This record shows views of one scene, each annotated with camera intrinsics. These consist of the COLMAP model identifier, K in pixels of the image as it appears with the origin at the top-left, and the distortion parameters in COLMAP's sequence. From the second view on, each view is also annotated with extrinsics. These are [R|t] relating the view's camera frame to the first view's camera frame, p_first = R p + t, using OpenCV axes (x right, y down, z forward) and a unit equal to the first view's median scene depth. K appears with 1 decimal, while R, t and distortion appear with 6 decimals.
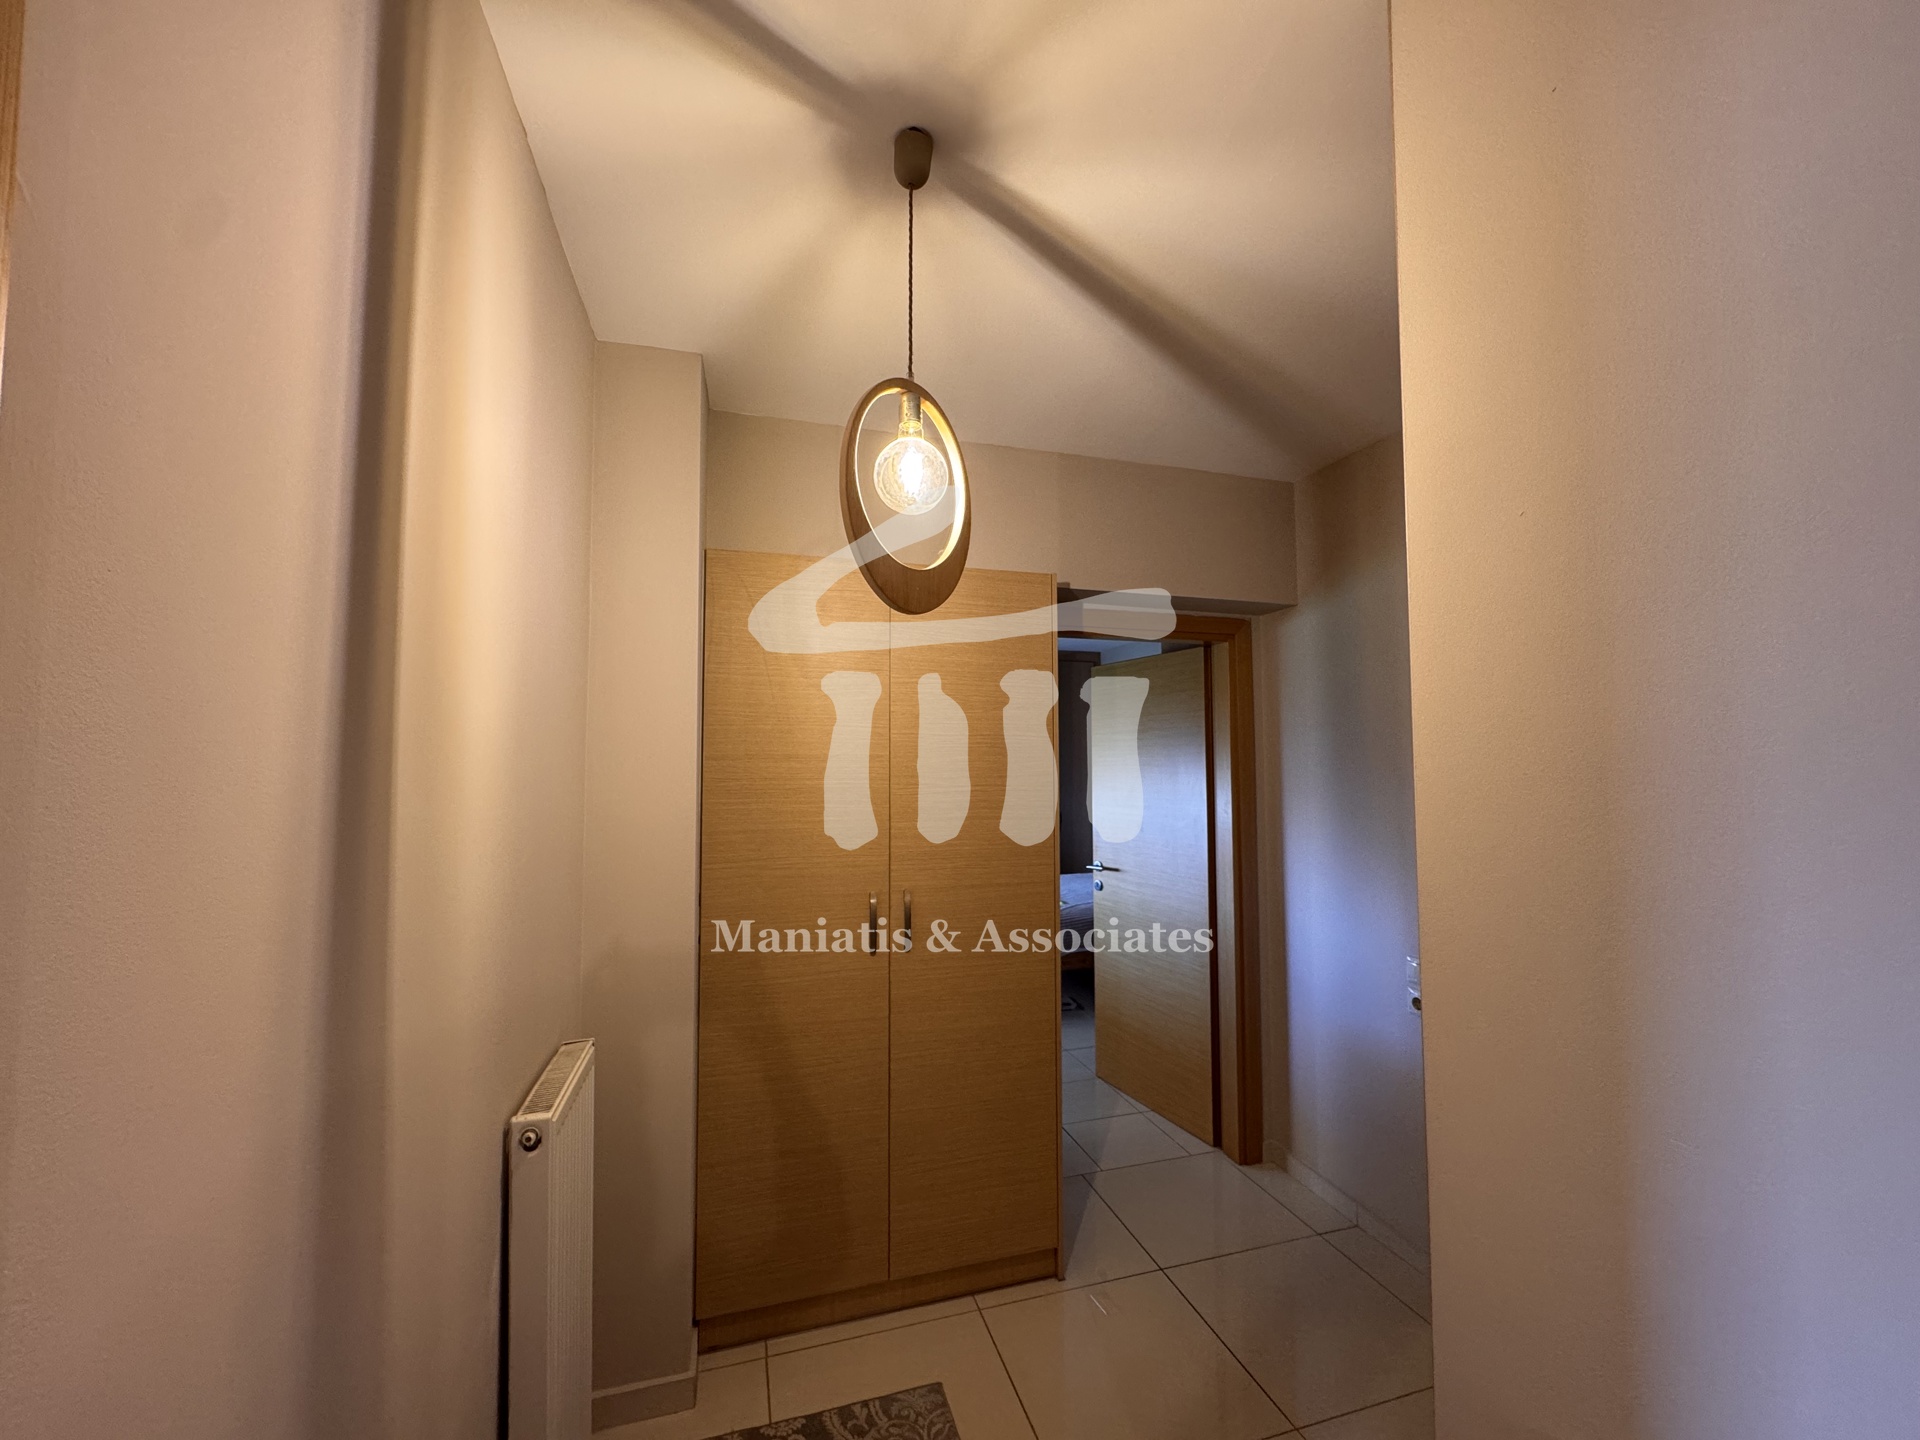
lens RADIAL K [[769.2, 0, 960.0], [0, 769.2, 720.0], [0, 0, 1]] dist [-0.001679, 0.000298]
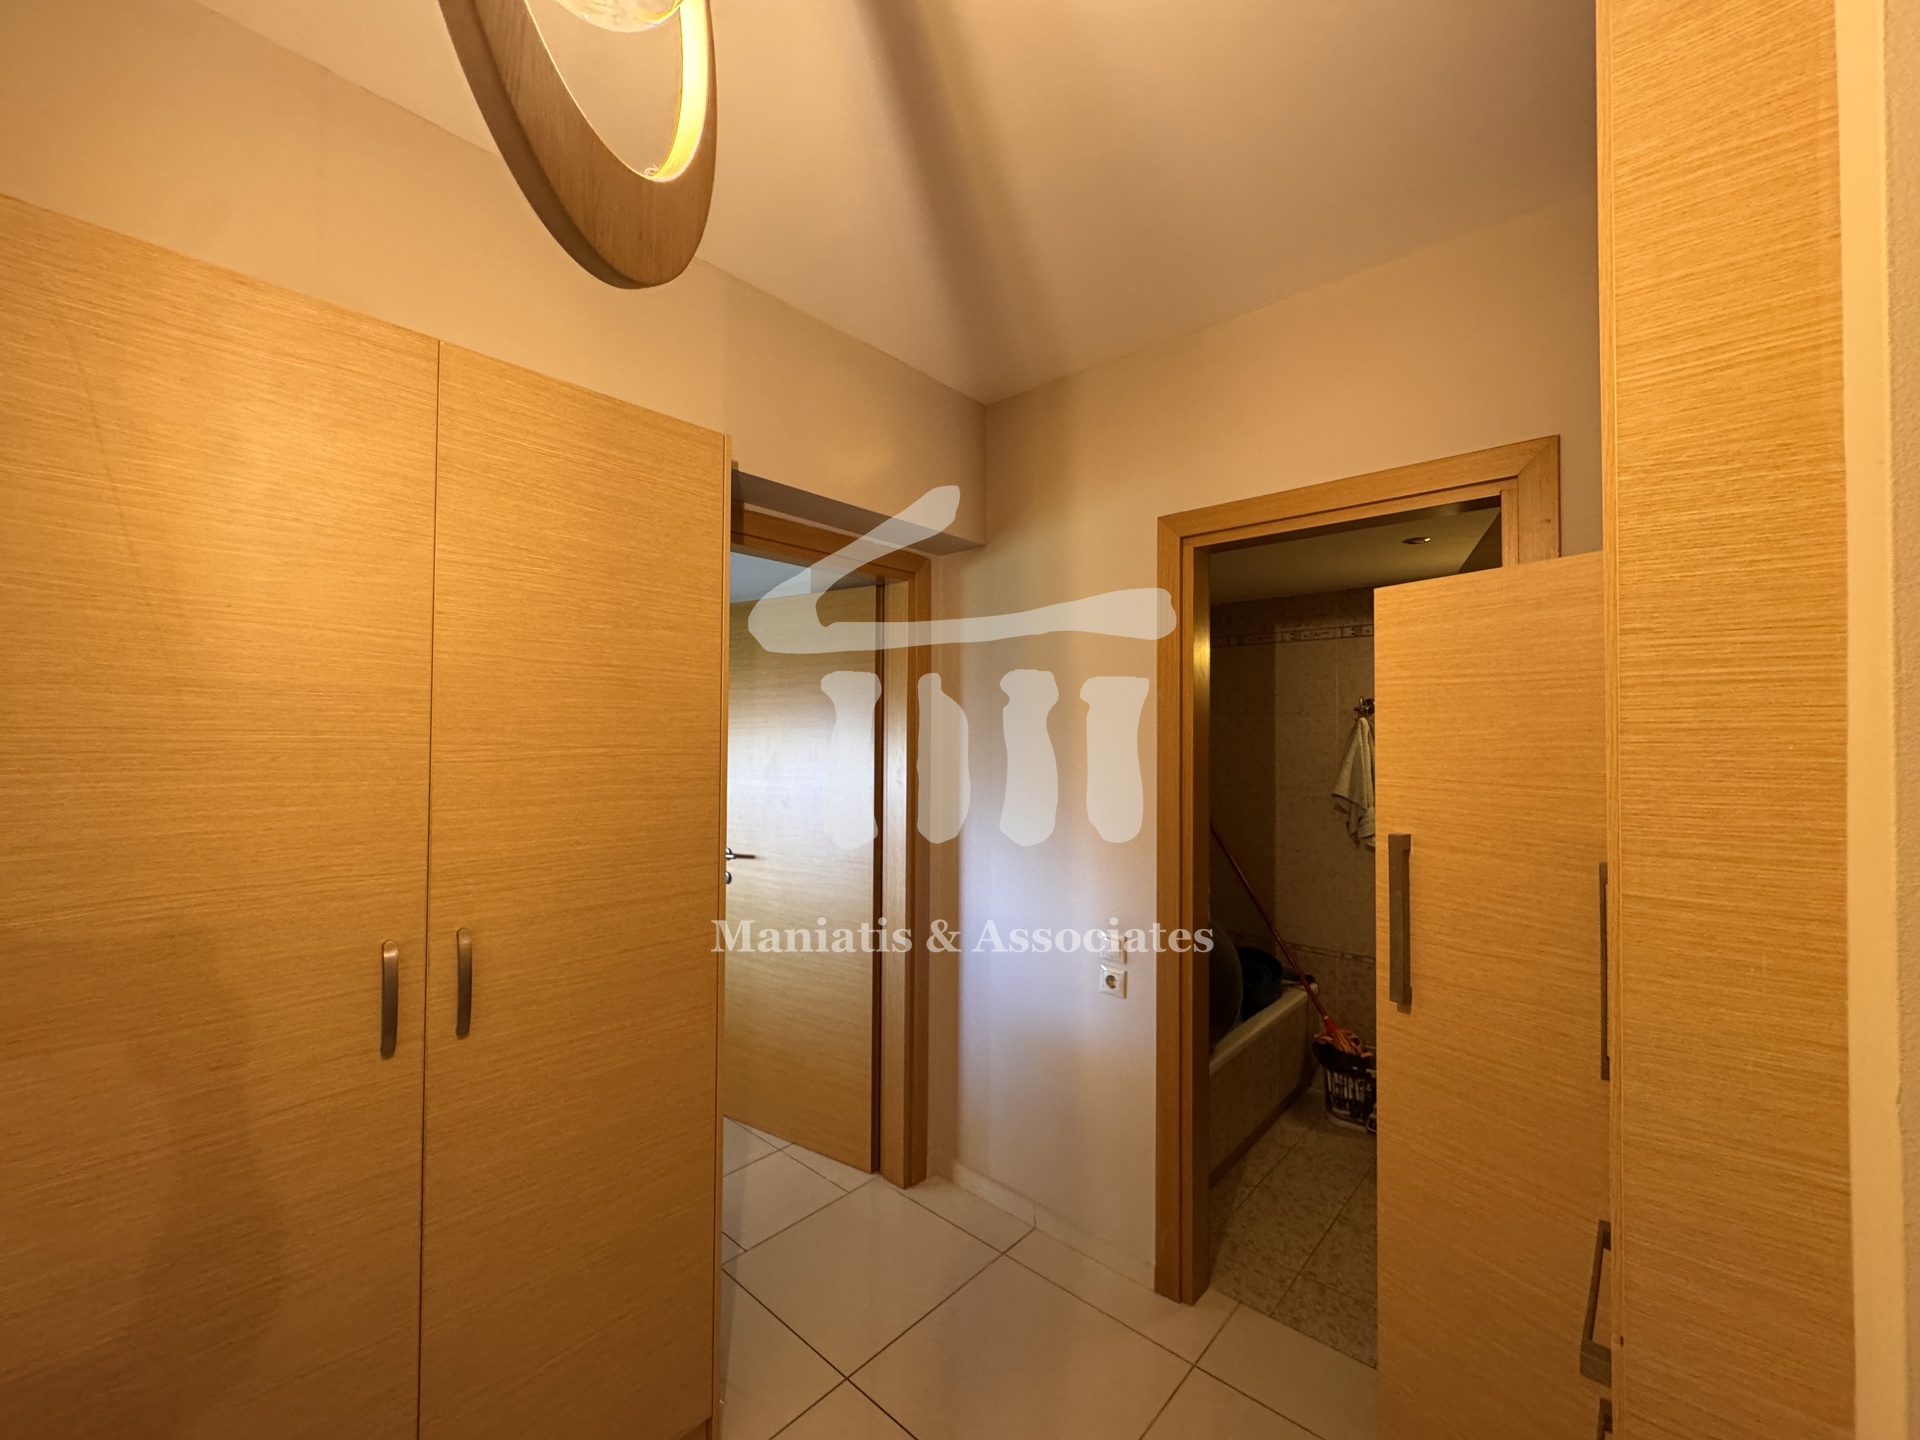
lens RADIAL K [[769.2, 0, 960.0], [0, 769.2, 720.0], [0, 0, 1]] dist [-0.001679, 0.000298]
pose [[0.854075, 0.018999, 0.519803, -0.040777], [-0.036183, 0.999082, 0.022935, 0.030462], [-0.518890, -0.038396, 0.853978, 0.249460]]
